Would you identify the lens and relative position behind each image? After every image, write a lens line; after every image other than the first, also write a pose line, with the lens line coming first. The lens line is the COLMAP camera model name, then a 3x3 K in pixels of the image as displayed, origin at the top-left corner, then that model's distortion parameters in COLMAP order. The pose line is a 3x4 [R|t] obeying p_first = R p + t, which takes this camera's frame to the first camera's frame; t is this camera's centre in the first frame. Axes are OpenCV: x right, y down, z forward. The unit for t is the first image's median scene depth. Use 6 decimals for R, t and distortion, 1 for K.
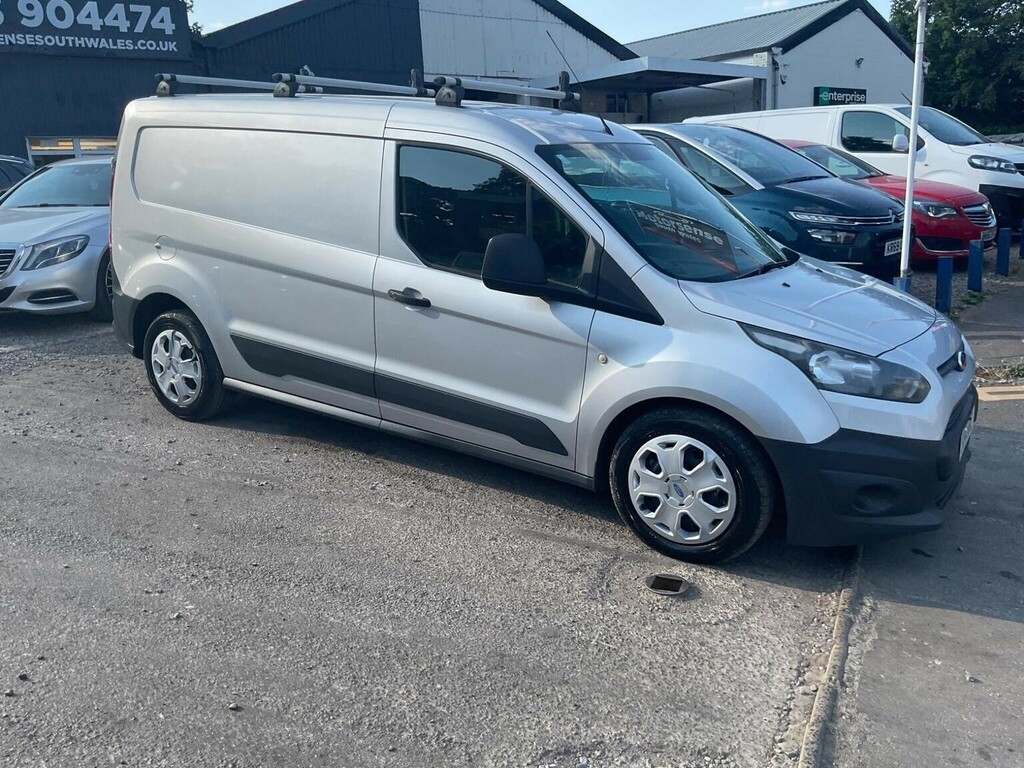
lens RADIAL K [[837.6, 0, 514.1], [0, 837.6, 385.7], [0, 0, 1]] dist [0.046240, -0.075121]
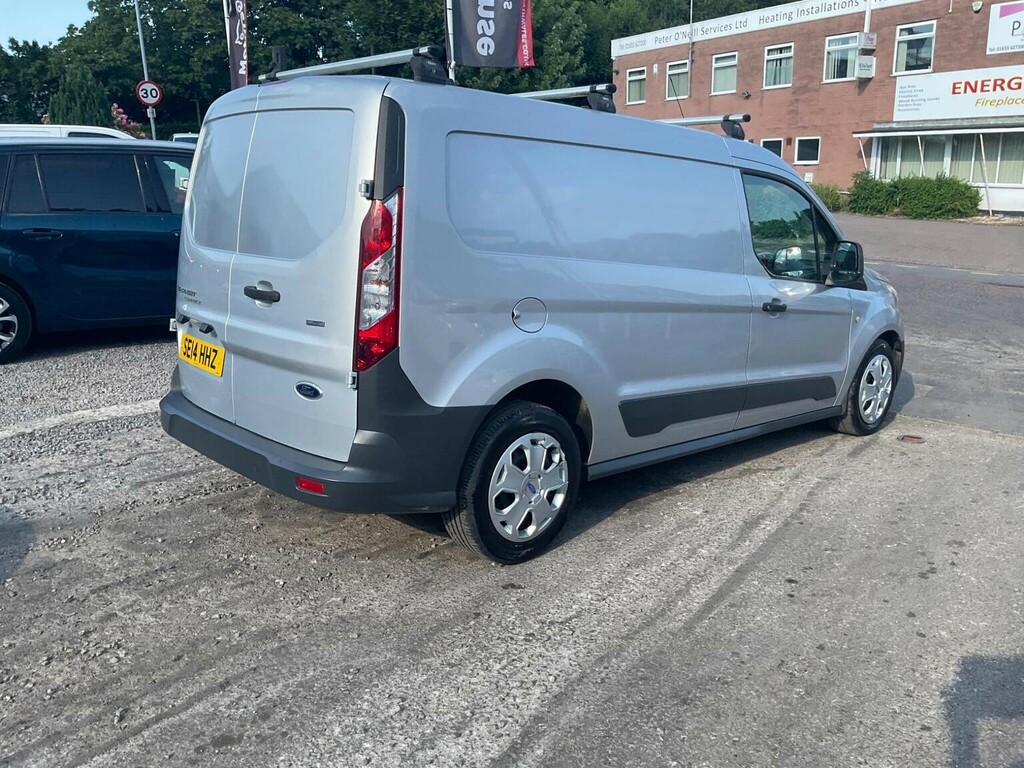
lens RADIAL K [[843.4, 0, 510.9], [0, 843.4, 400.7], [0, 0, 1]] dist [0.058675, -0.119631]
pose [[0.244652, -0.232411, 0.941345, -1.316405], [0.243570, 0.954448, 0.172343, -0.268008], [-0.938519, 0.187120, 0.290116, 1.019713]]
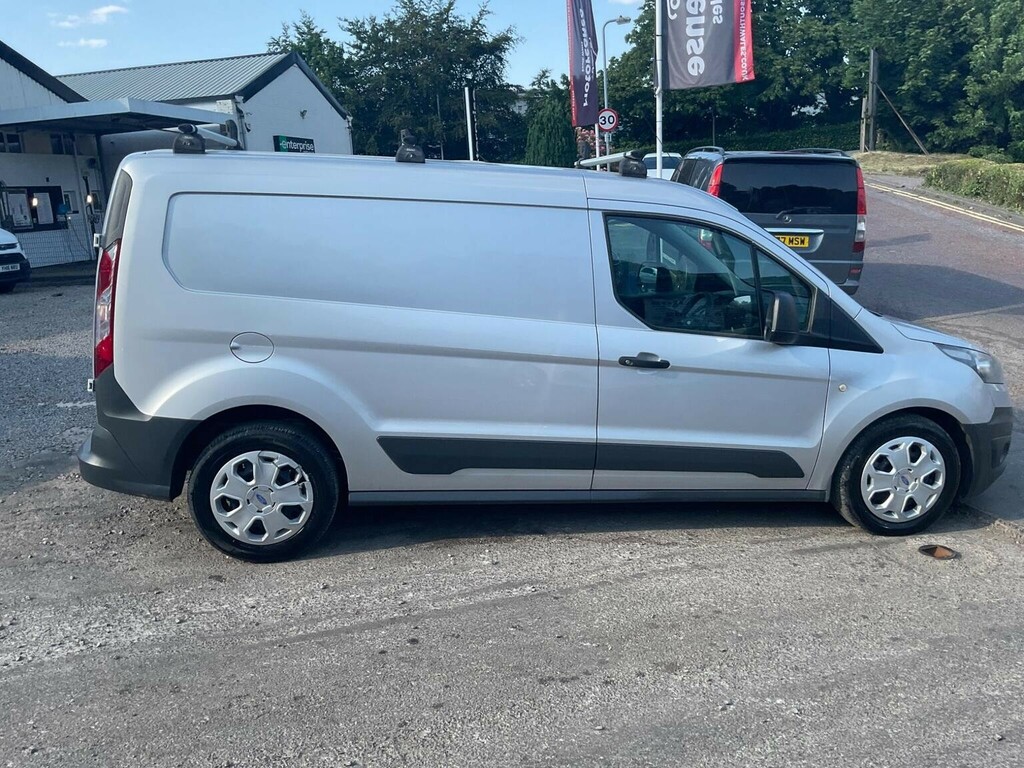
lens RADIAL K [[848.4, 0, 506.3], [0, 848.4, 383.1], [0, 0, 1]] dist [0.056587, -0.111955]
pose [[0.763333, -0.143522, 0.629860, -0.902374], [0.176300, 0.984279, 0.010623, -0.119523], [-0.621483, 0.102935, 0.776636, 0.303588]]
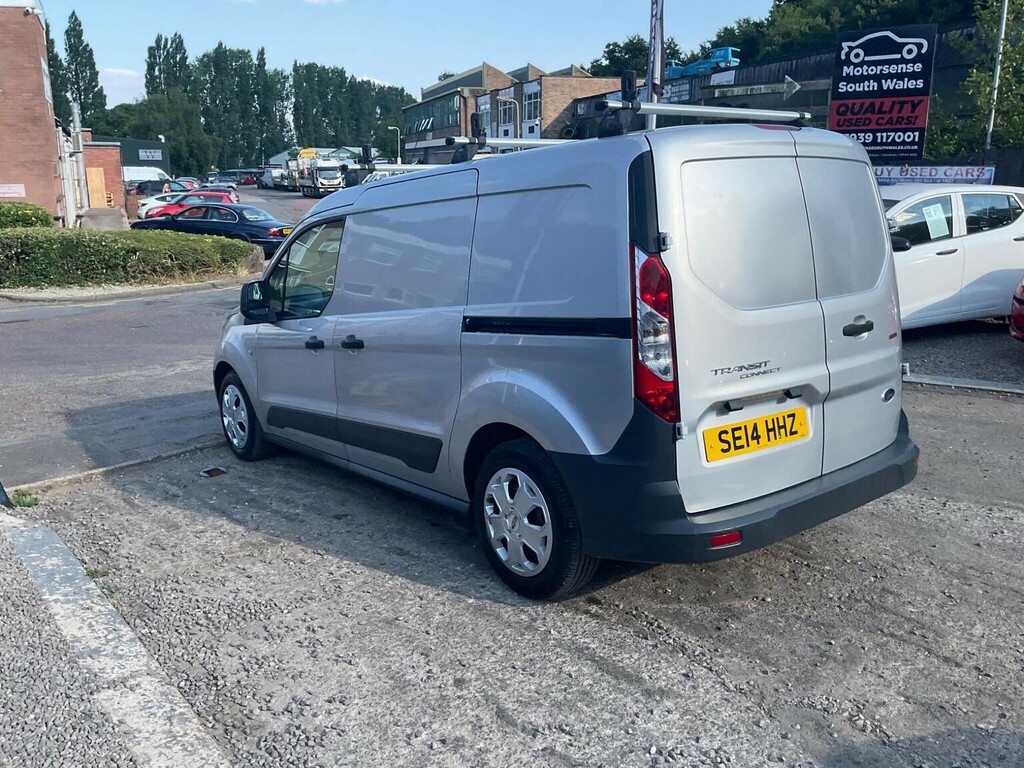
lens RADIAL K [[841.8, 0, 509.0], [0, 841.8, 397.0], [0, 0, 1]] dist [0.055433, -0.112803]
pose [[-0.943932, -0.041369, 0.327537, -0.537793], [0.118890, 0.882958, 0.454148, -0.655630], [-0.307989, 0.467626, -0.828534, 2.319114]]
